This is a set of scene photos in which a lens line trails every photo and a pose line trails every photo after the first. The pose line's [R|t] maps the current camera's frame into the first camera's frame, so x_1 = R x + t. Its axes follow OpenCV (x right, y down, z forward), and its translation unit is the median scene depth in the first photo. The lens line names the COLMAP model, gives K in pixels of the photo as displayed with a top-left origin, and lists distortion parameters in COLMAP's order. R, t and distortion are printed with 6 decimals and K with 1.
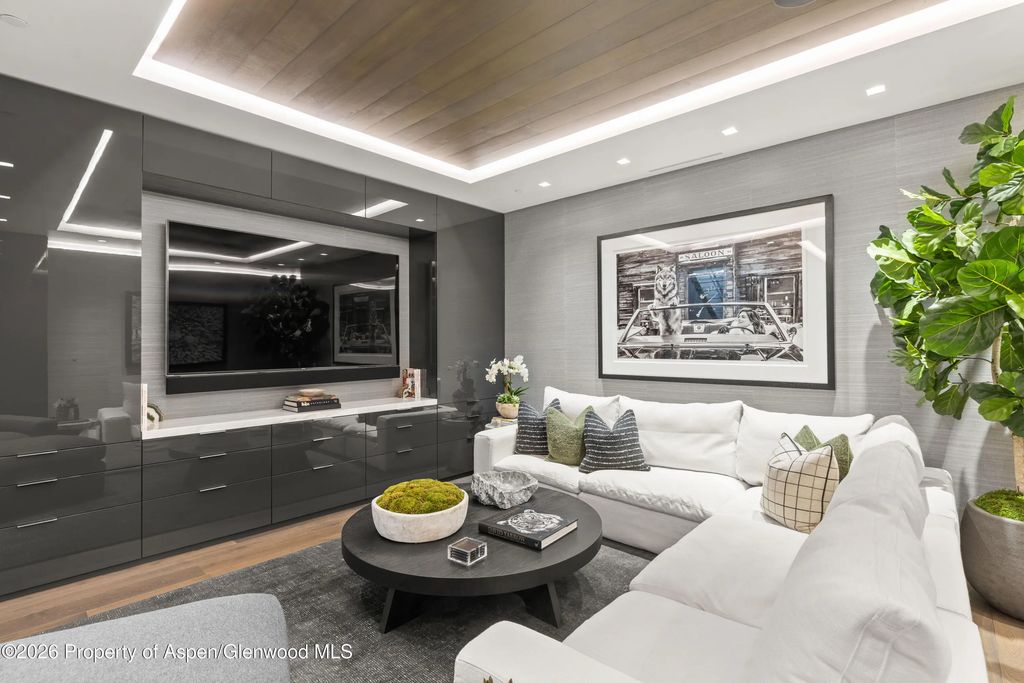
lens RADIAL K [[485.4, 0, 517.1], [0, 485.4, 339.5], [0, 0, 1]] dist [-0.000974, -0.000258]
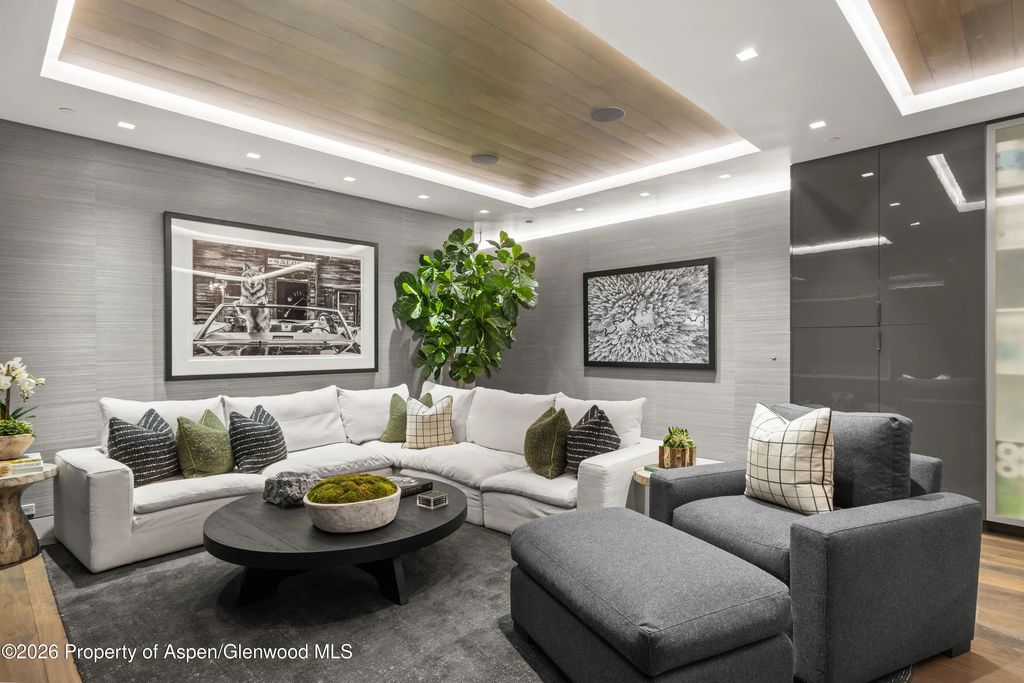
lens RADIAL K [[520.6, 0, 517.7], [0, 520.6, 344.0], [0, 0, 1]] dist [0.004105, 0.000431]
pose [[0.047341, 0.012423, 0.998802, -0.797572], [0.000460, 0.999922, -0.012459, 0.030642], [-0.998879, 0.001050, 0.047331, 0.402625]]
